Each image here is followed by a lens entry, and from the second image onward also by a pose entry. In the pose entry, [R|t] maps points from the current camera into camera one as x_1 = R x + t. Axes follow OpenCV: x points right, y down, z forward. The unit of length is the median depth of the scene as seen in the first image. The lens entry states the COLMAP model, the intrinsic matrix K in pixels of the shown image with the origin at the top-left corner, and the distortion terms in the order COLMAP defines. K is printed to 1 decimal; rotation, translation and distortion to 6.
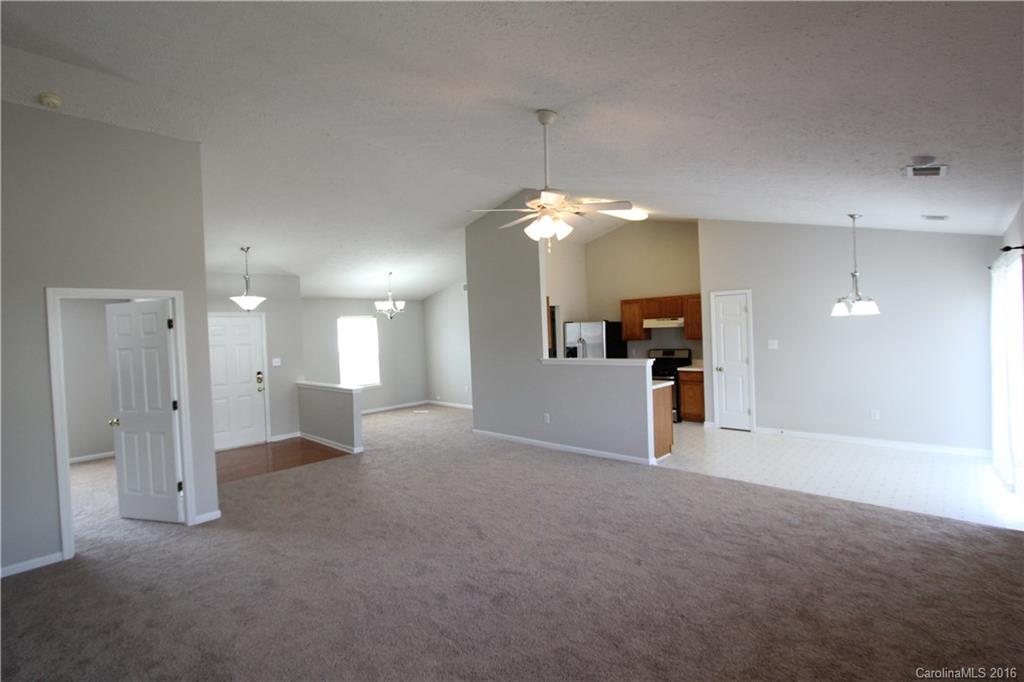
lens RADIAL K [[470.2, 0, 512.0], [0, 470.2, 341.0], [0, 0, 1]] dist [-0.019132, 0.000006]
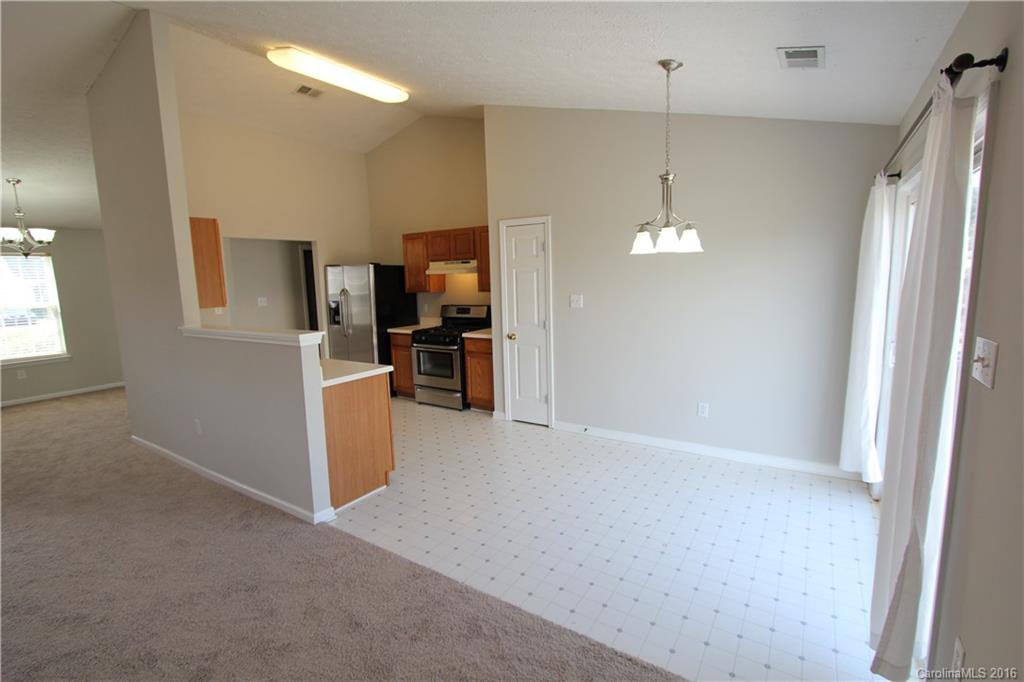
lens RADIAL K [[470.2, 0, 512.0], [0, 470.2, 341.0], [0, 0, 1]] dist [-0.019132, 0.000006]
pose [[0.982175, -0.014811, 0.187385, 0.302768], [-0.006133, 0.993835, 0.110700, -0.008610], [-0.187870, -0.109877, 0.976029, 0.318056]]
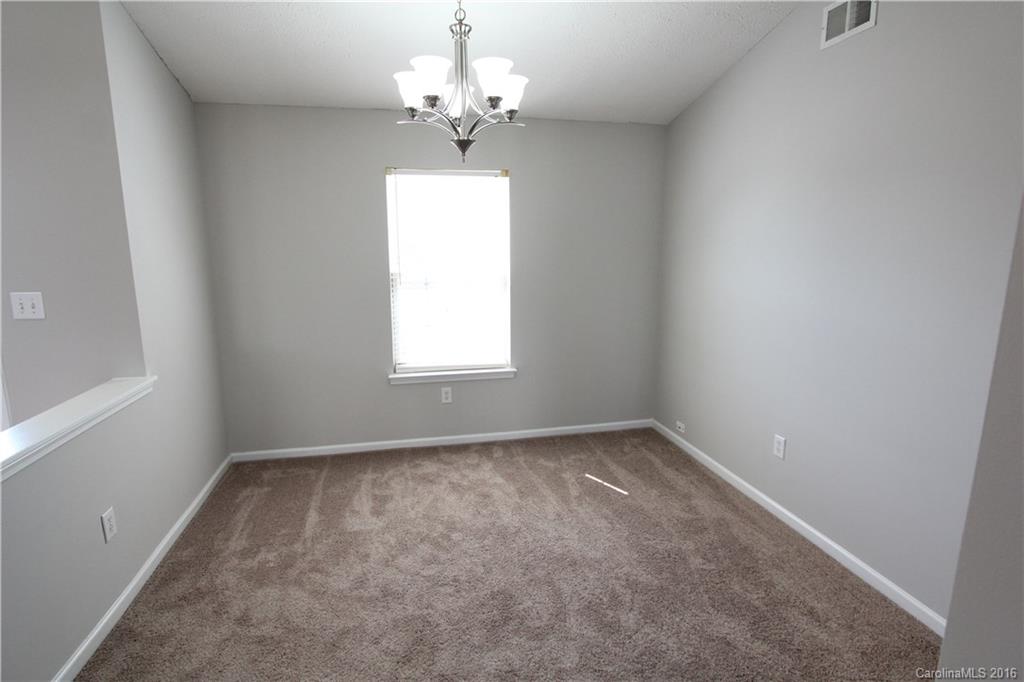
lens RADIAL K [[521.1, 0, 512.0], [0, 521.1, 341.0], [0, 0, 1]] dist [-0.000058, -0.000017]
pose [[0.836324, 0.137231, -0.530783, -0.097290], [-0.041272, 0.981177, 0.188649, -0.005069], [0.546680, -0.135866, 0.826245, 0.914563]]
